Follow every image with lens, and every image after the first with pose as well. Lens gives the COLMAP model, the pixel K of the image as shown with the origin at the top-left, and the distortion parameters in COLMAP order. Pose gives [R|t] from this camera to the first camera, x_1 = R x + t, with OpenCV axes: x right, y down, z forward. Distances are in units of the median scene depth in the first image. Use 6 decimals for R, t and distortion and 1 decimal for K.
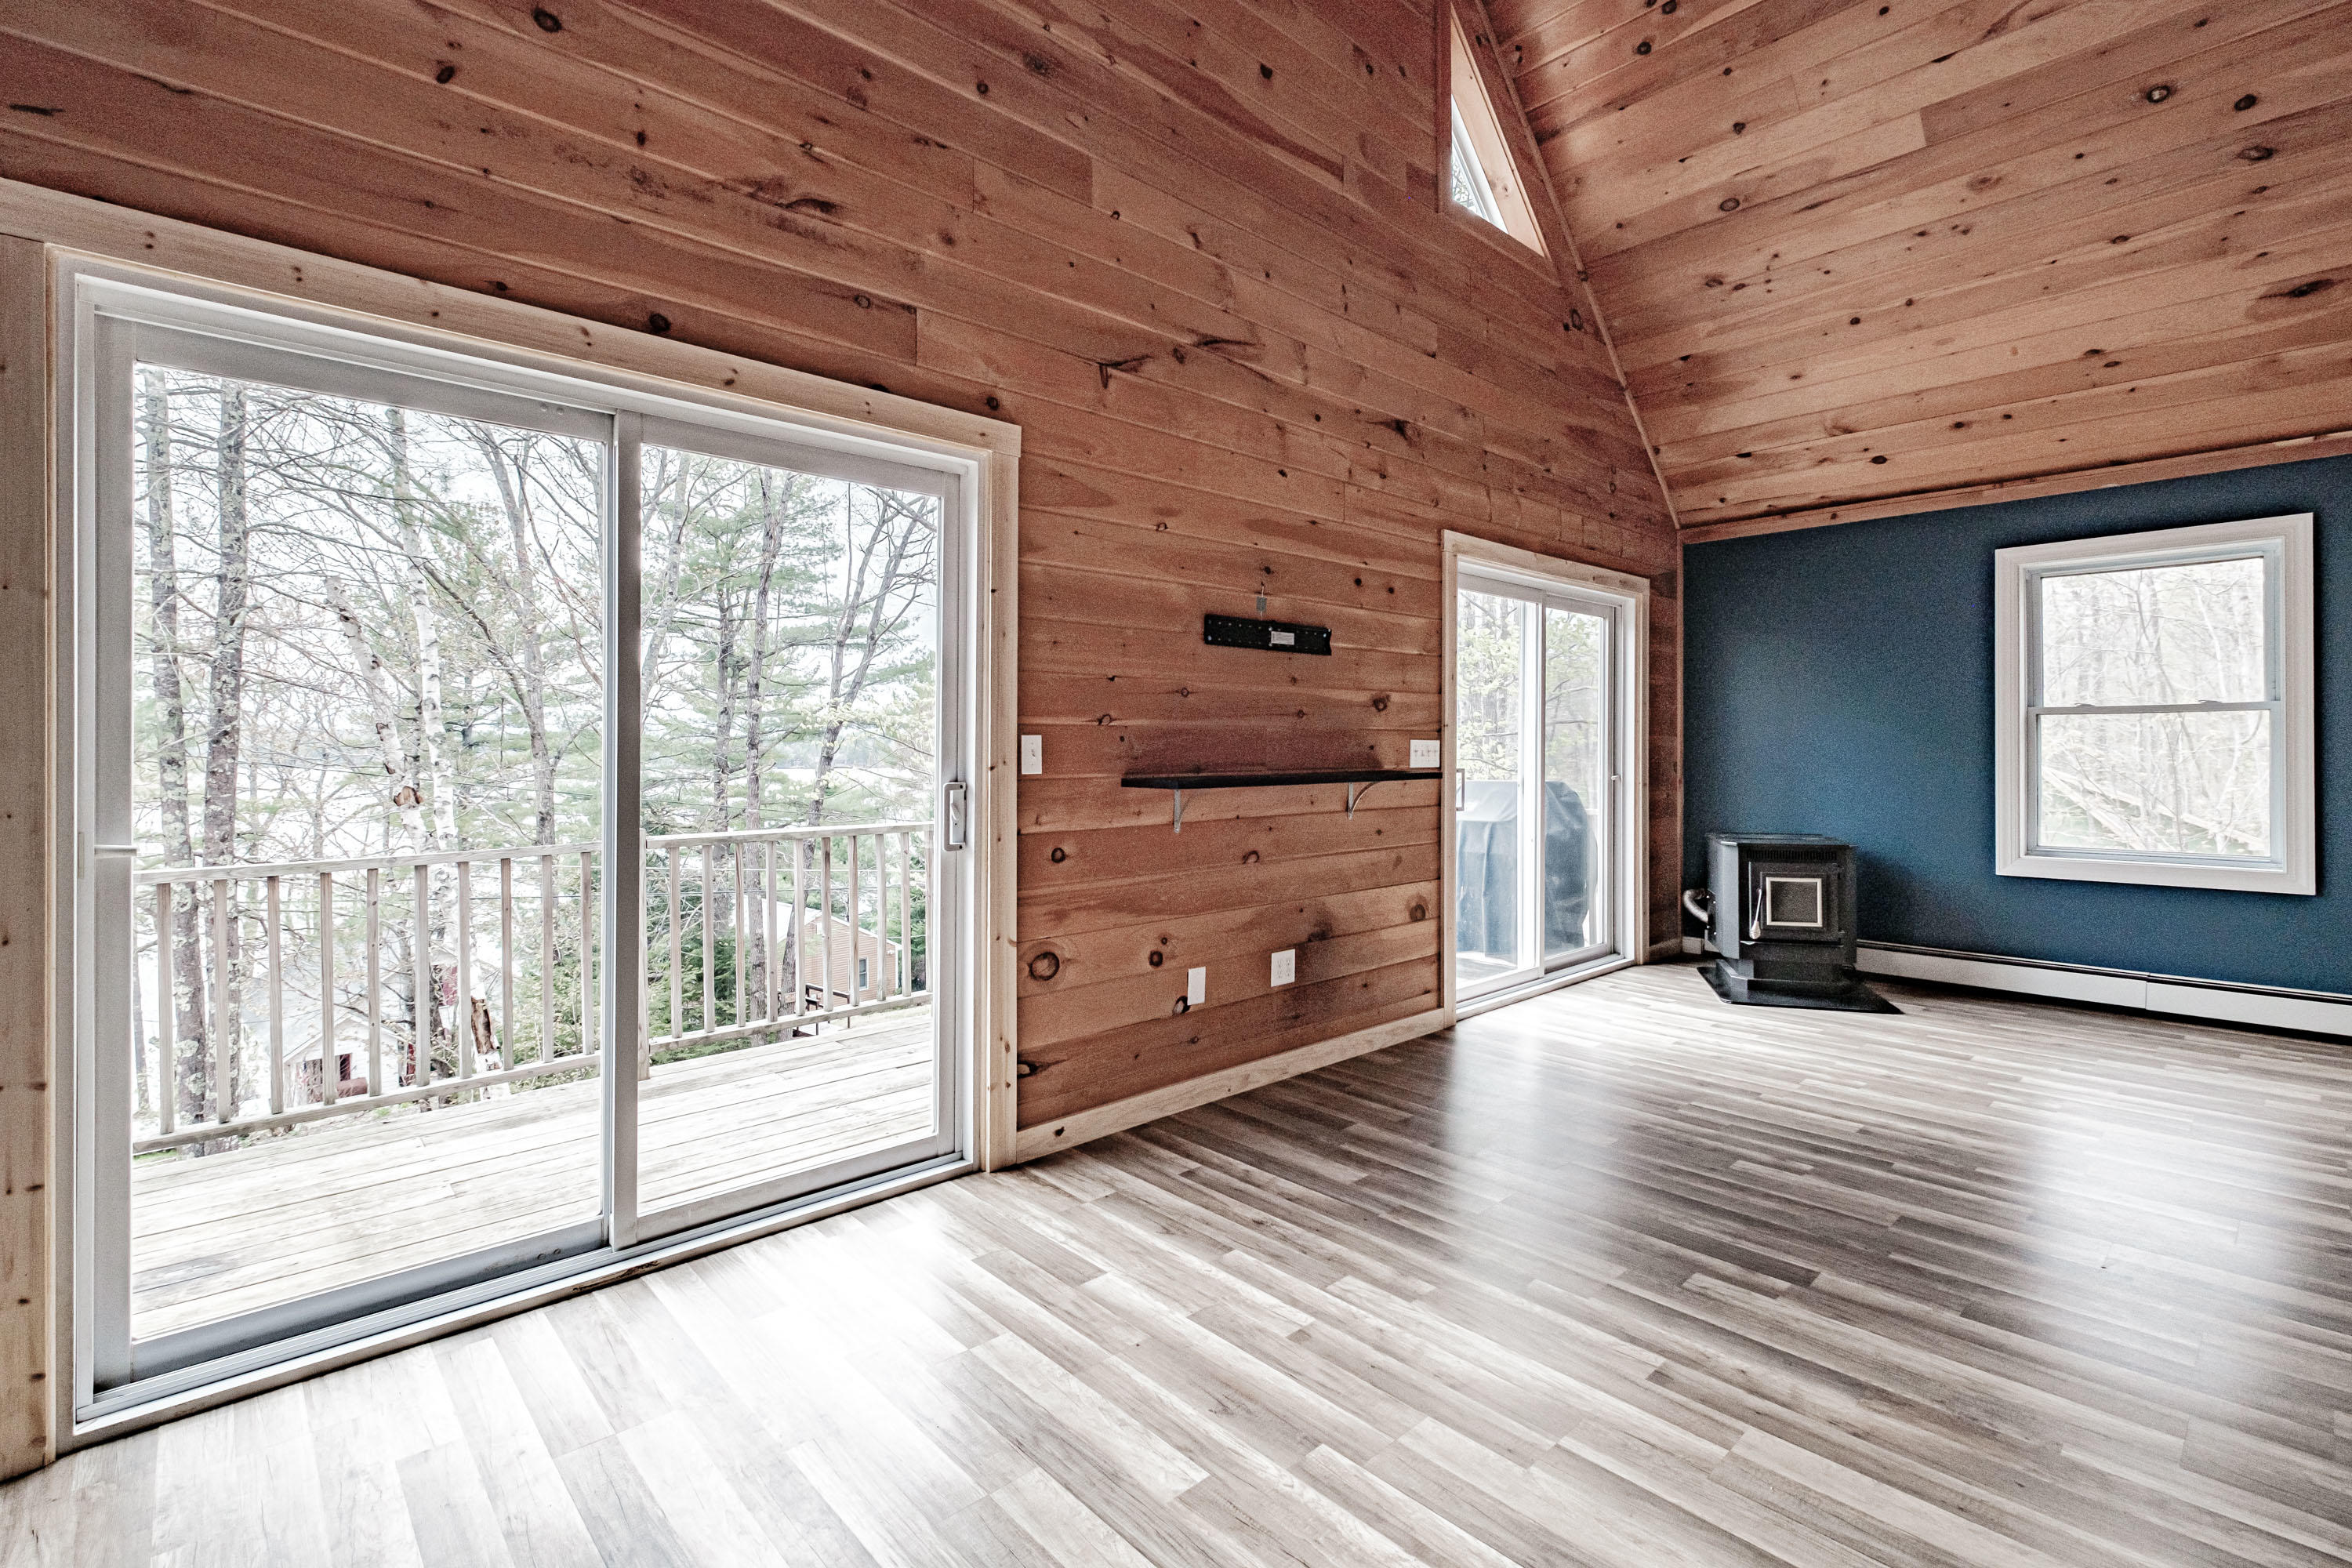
lens RADIAL K [[1056.7, 0, 1194.3], [0, 1056.7, 764.0], [0, 0, 1]] dist [0.000480, -0.002234]
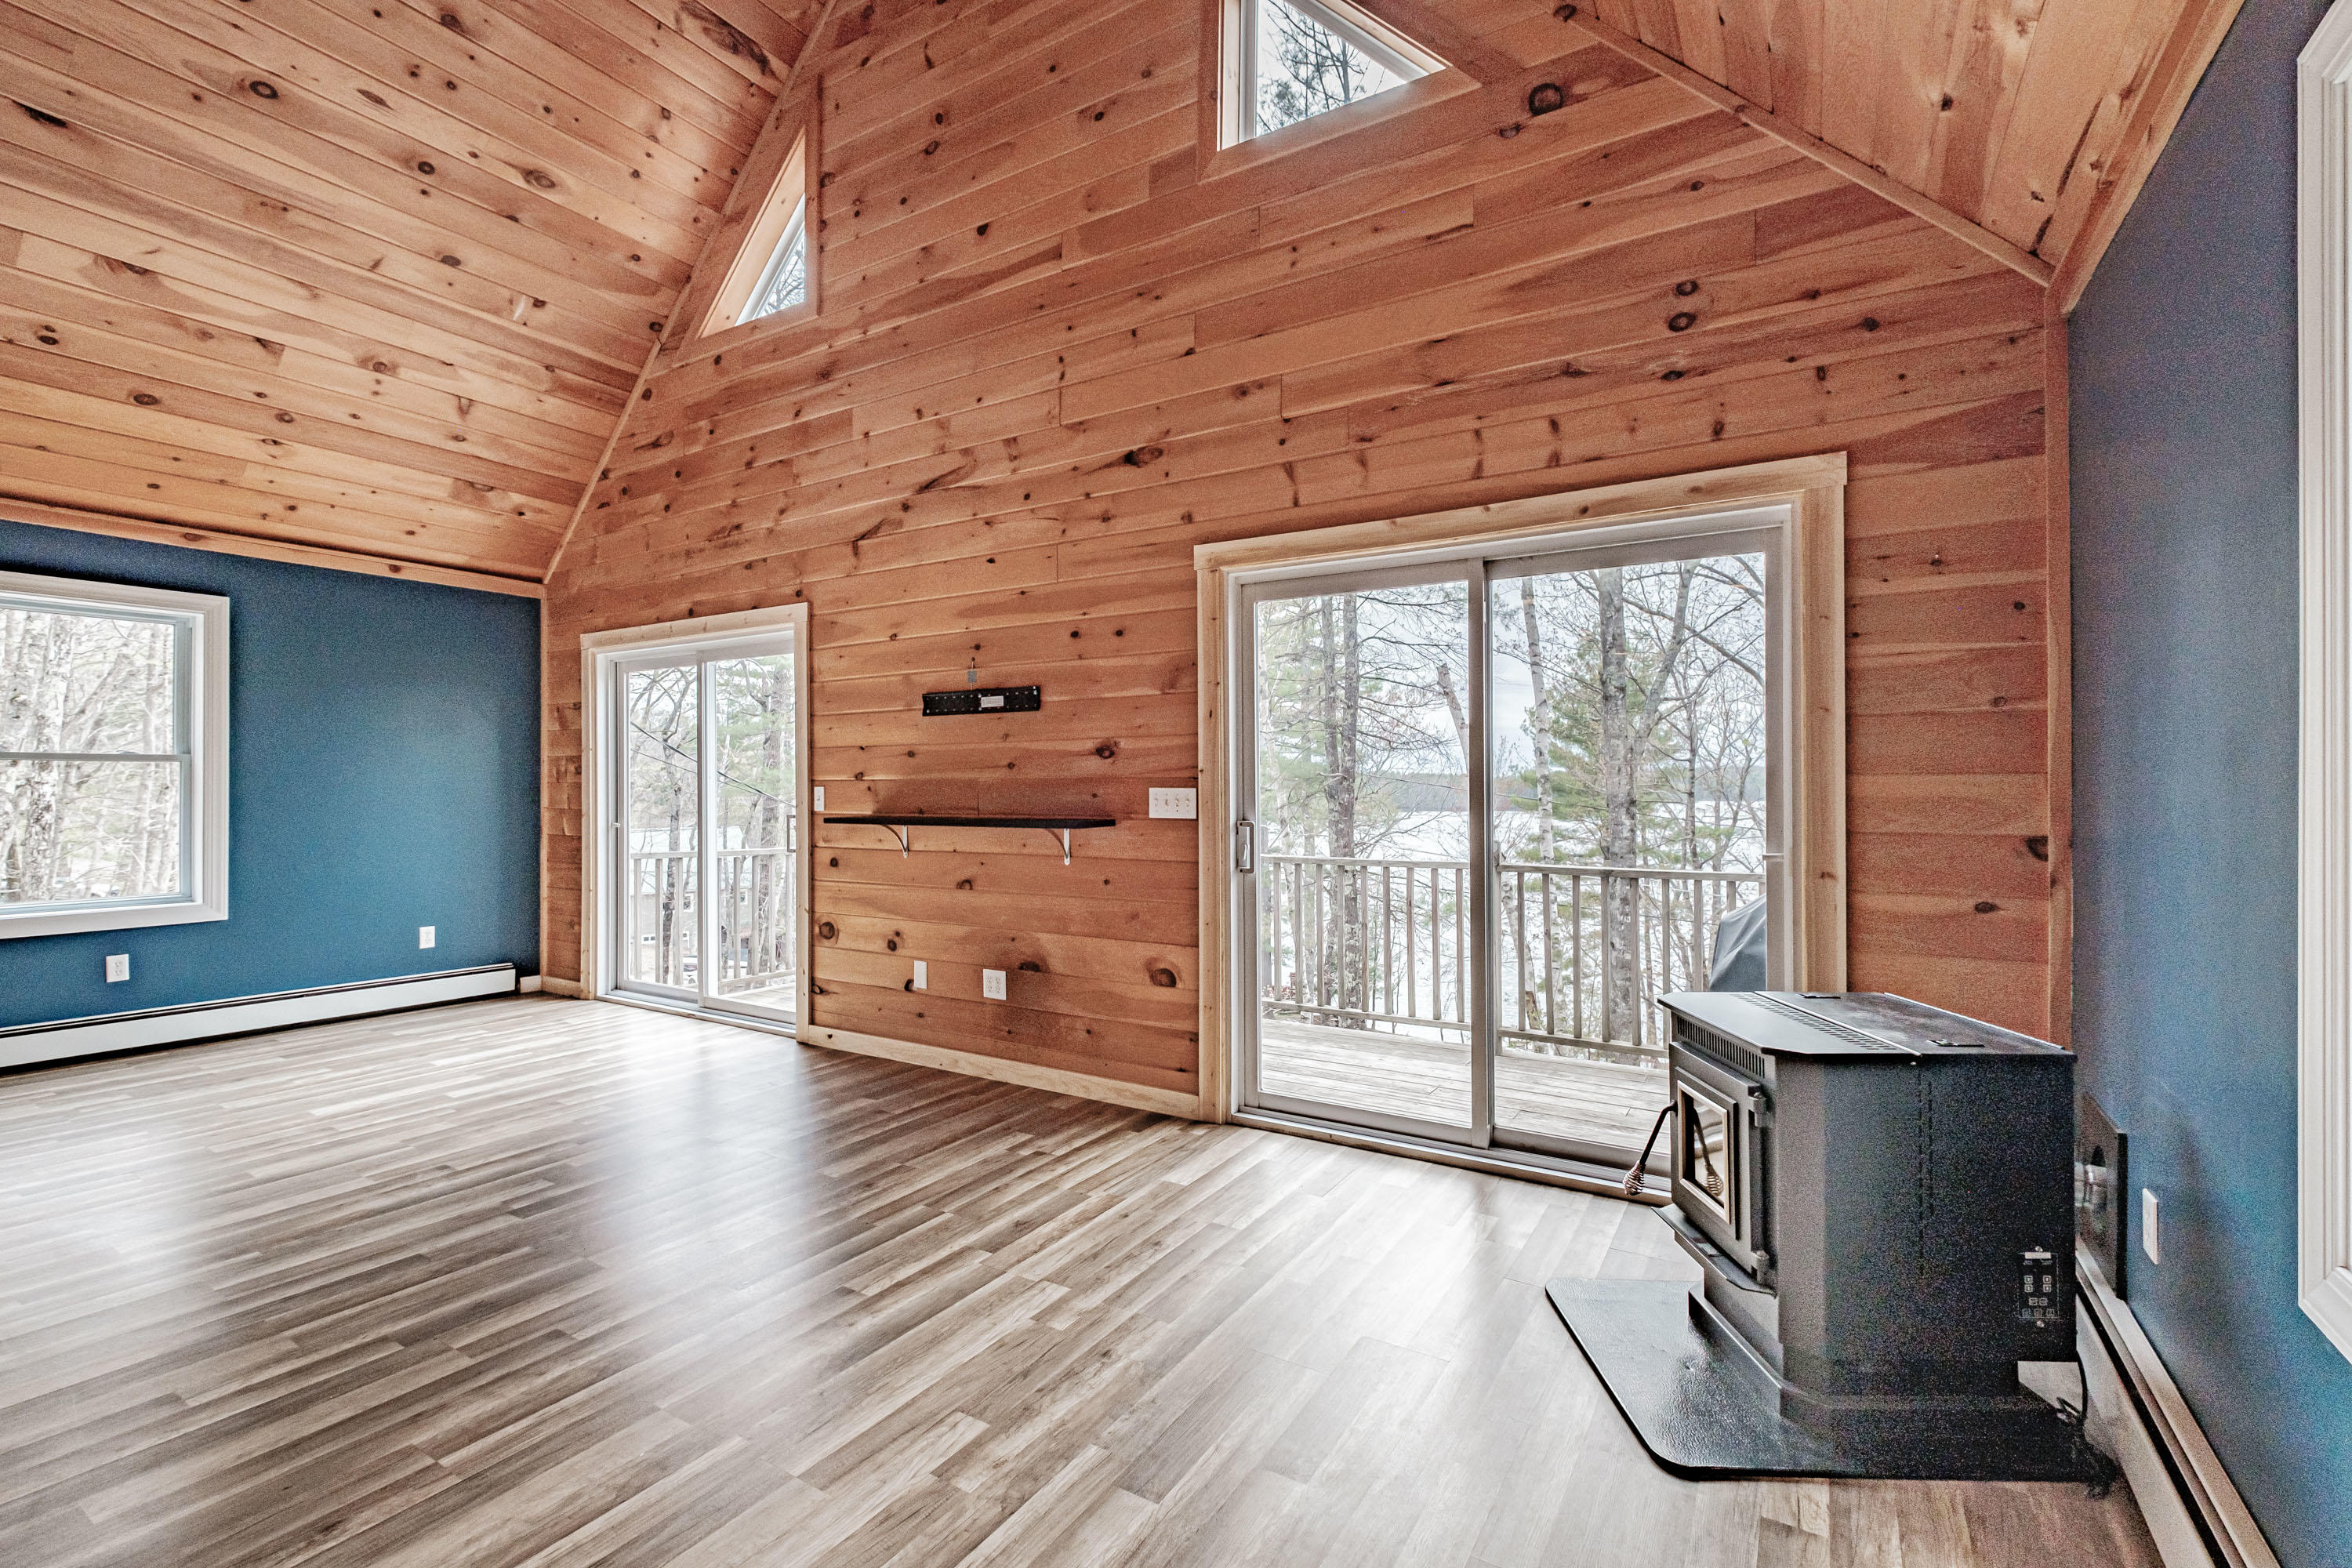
lens RADIAL K [[1056.7, 0, 1173.8], [0, 1056.7, 789.0], [0, 0, 1]] dist [0.000480, -0.002234]
pose [[0.255638, 0.007086, -0.966747, 1.287794], [-0.010162, 0.999938, 0.004642, -0.030584], [0.966719, 0.008638, 0.255694, 0.912744]]
